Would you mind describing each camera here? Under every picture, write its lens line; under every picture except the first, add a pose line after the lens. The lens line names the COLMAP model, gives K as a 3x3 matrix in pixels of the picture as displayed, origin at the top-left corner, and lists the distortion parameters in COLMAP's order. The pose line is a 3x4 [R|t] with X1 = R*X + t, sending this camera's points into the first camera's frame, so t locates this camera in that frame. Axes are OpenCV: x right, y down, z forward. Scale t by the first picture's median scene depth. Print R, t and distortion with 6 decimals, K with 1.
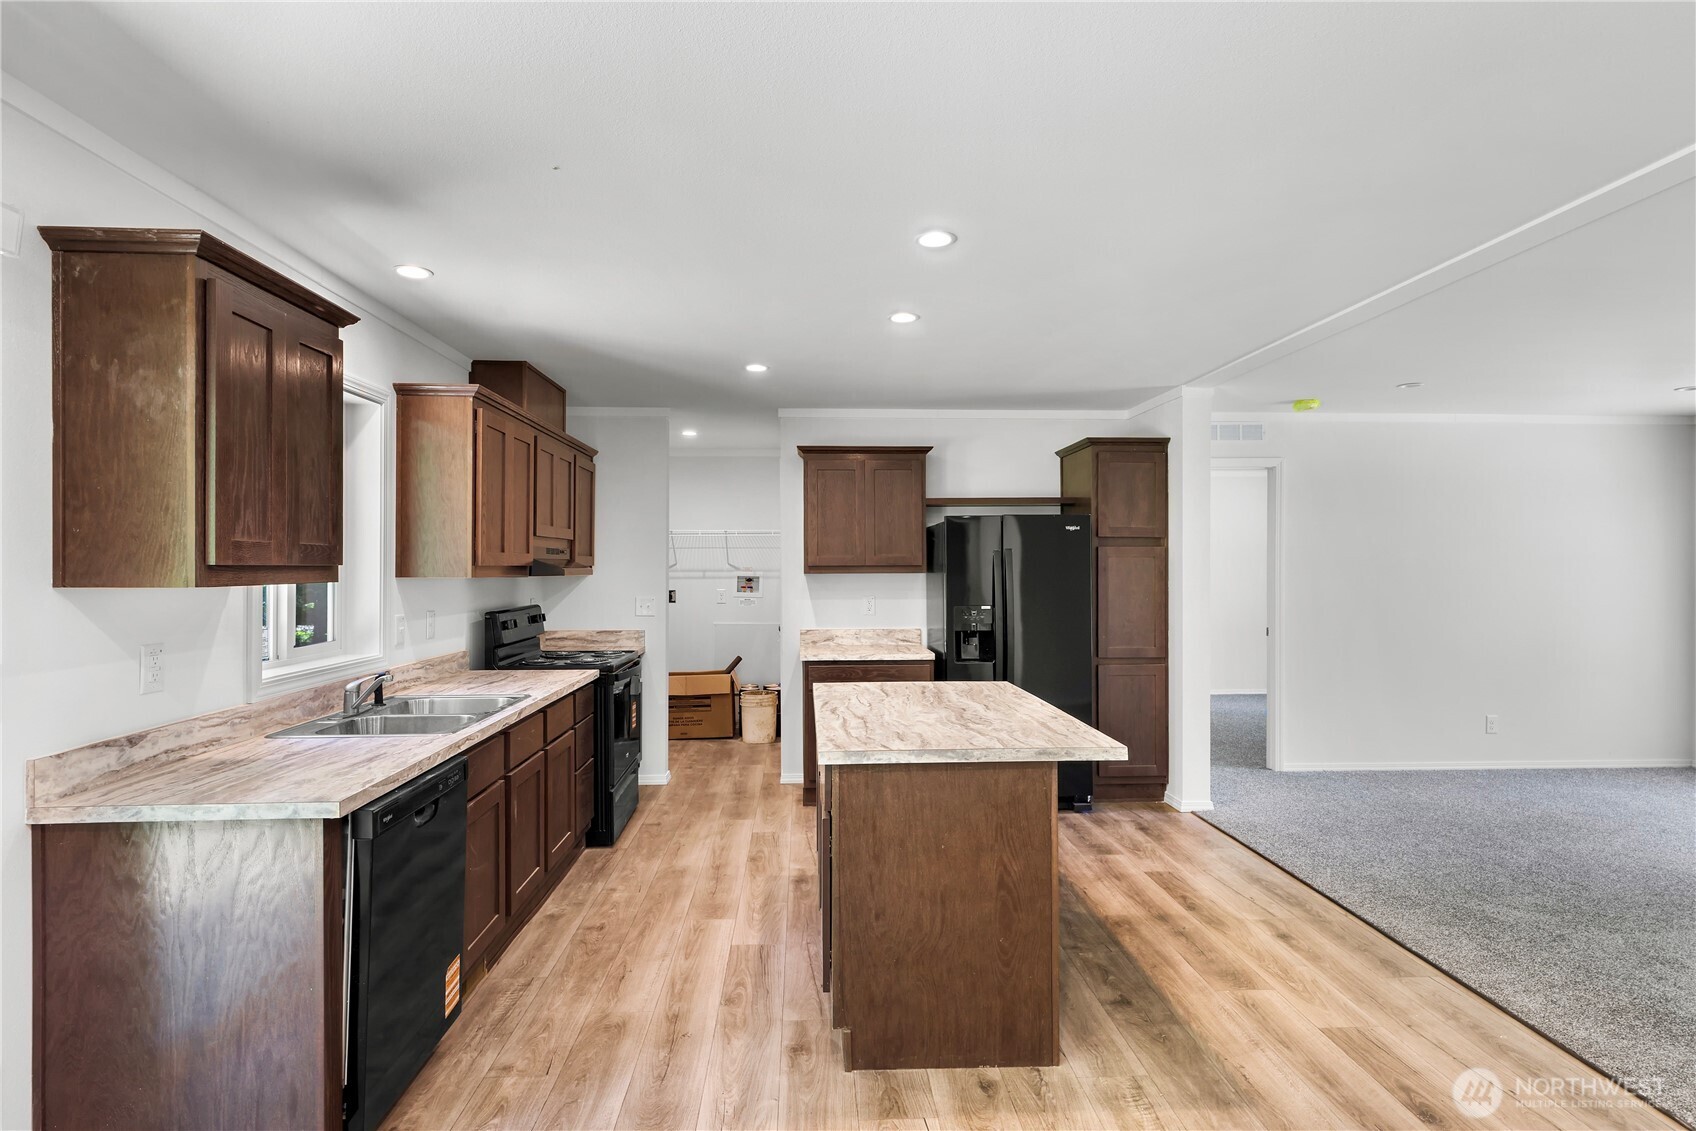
lens RADIAL K [[877.2, 0, 848.5], [0, 877.2, 561.4], [0, 0, 1]] dist [0.002944, 0.000123]
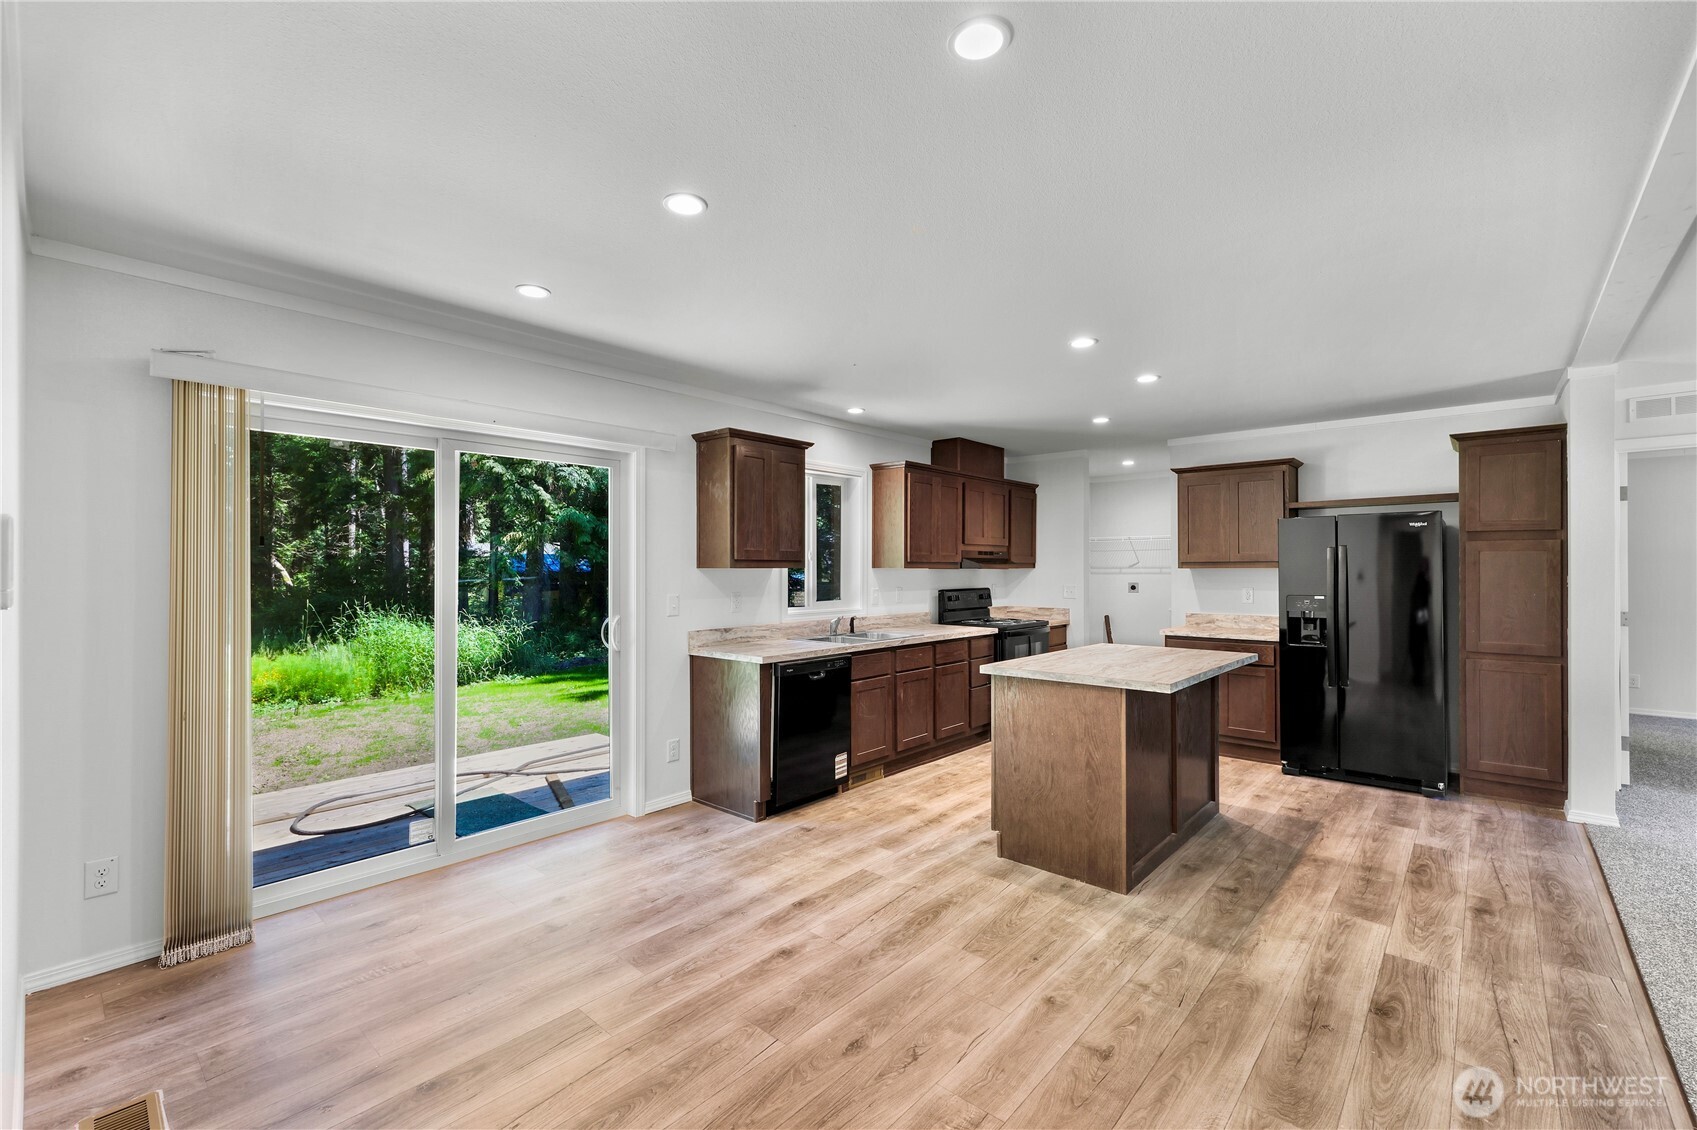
lens RADIAL K [[723.9, 0, 843.3], [0, 723.9, 563.8], [0, 0, 1]] dist [-0.000579, 0.000324]
pose [[0.711485, -0.004050, -0.702689, 0.610697], [0.003066, 0.999992, -0.002659, 0.015191], [0.702694, -0.000262, 0.711492, -0.160430]]
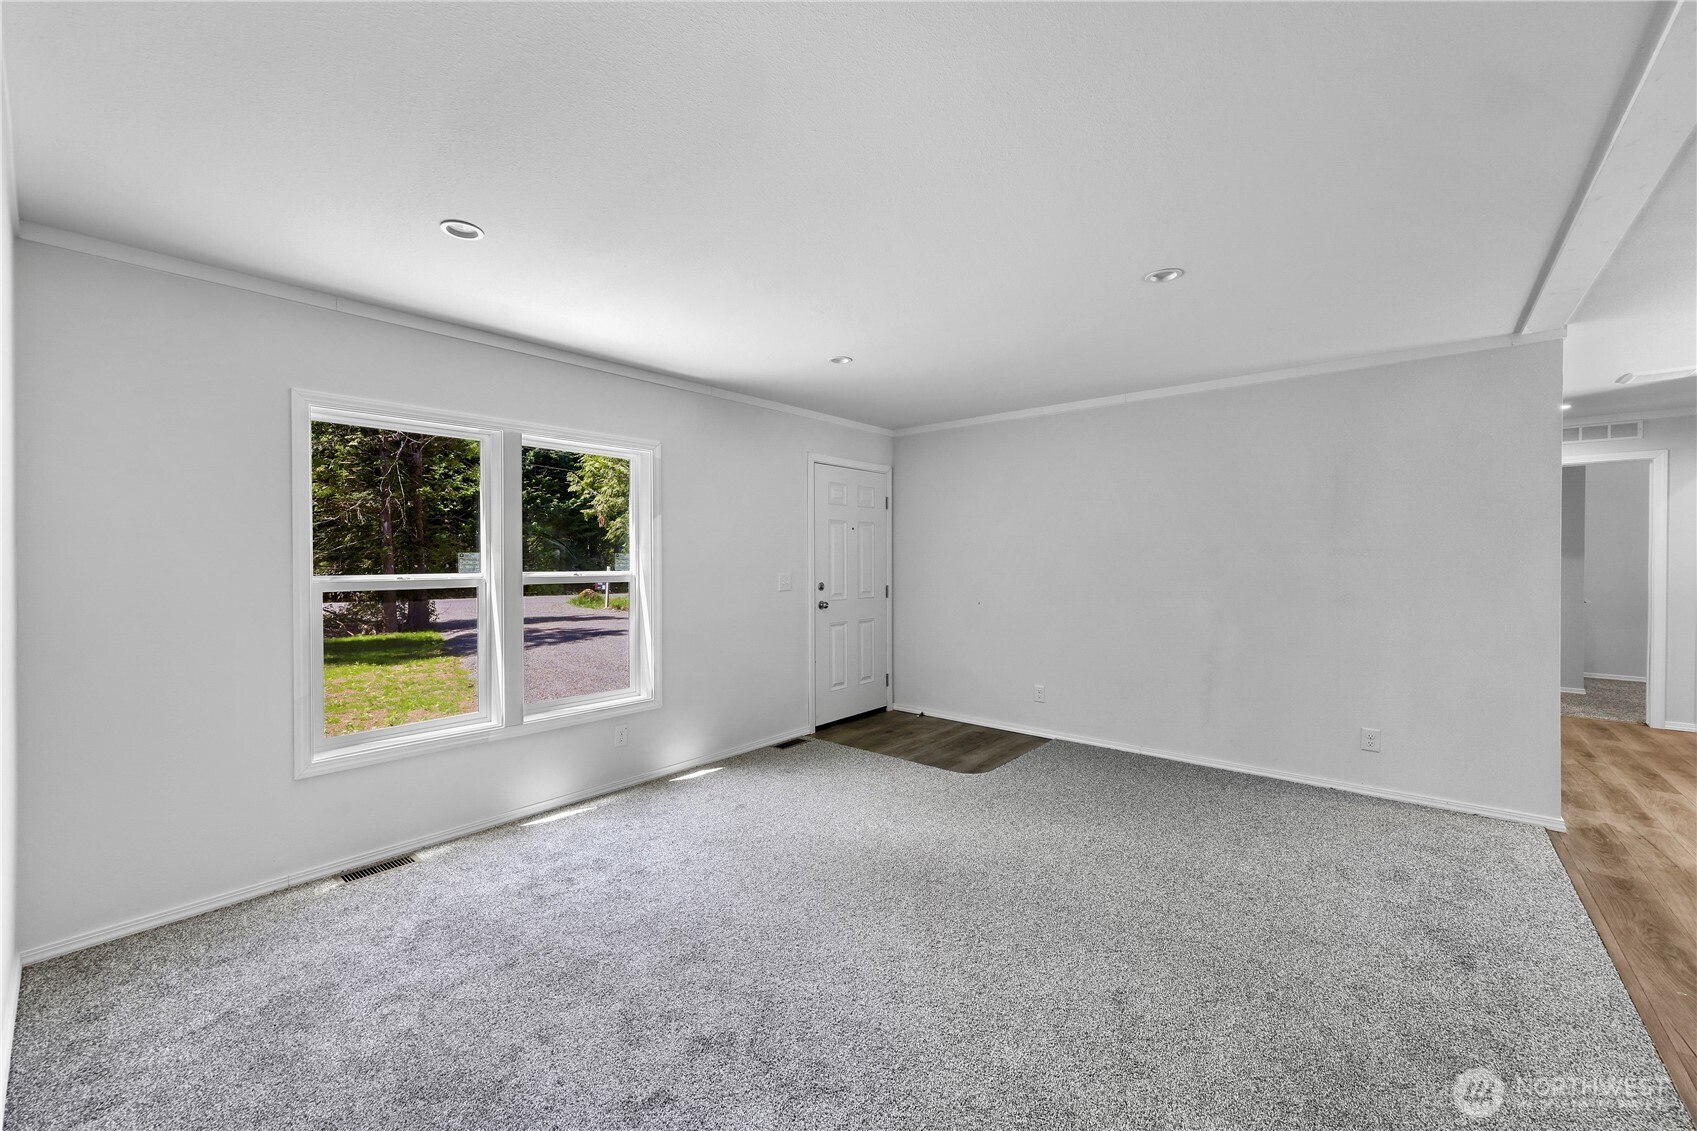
lens RADIAL K [[659.3, 0, 844.3], [0, 659.3, 561.8], [0, 0, 1]] dist [0.000638, -0.000205]
pose [[-0.727698, -0.002472, 0.685893, 0.797008], [-0.001130, 0.999996, 0.002405, 0.032184], [-0.685896, 0.000975, -0.727699, 1.909892]]
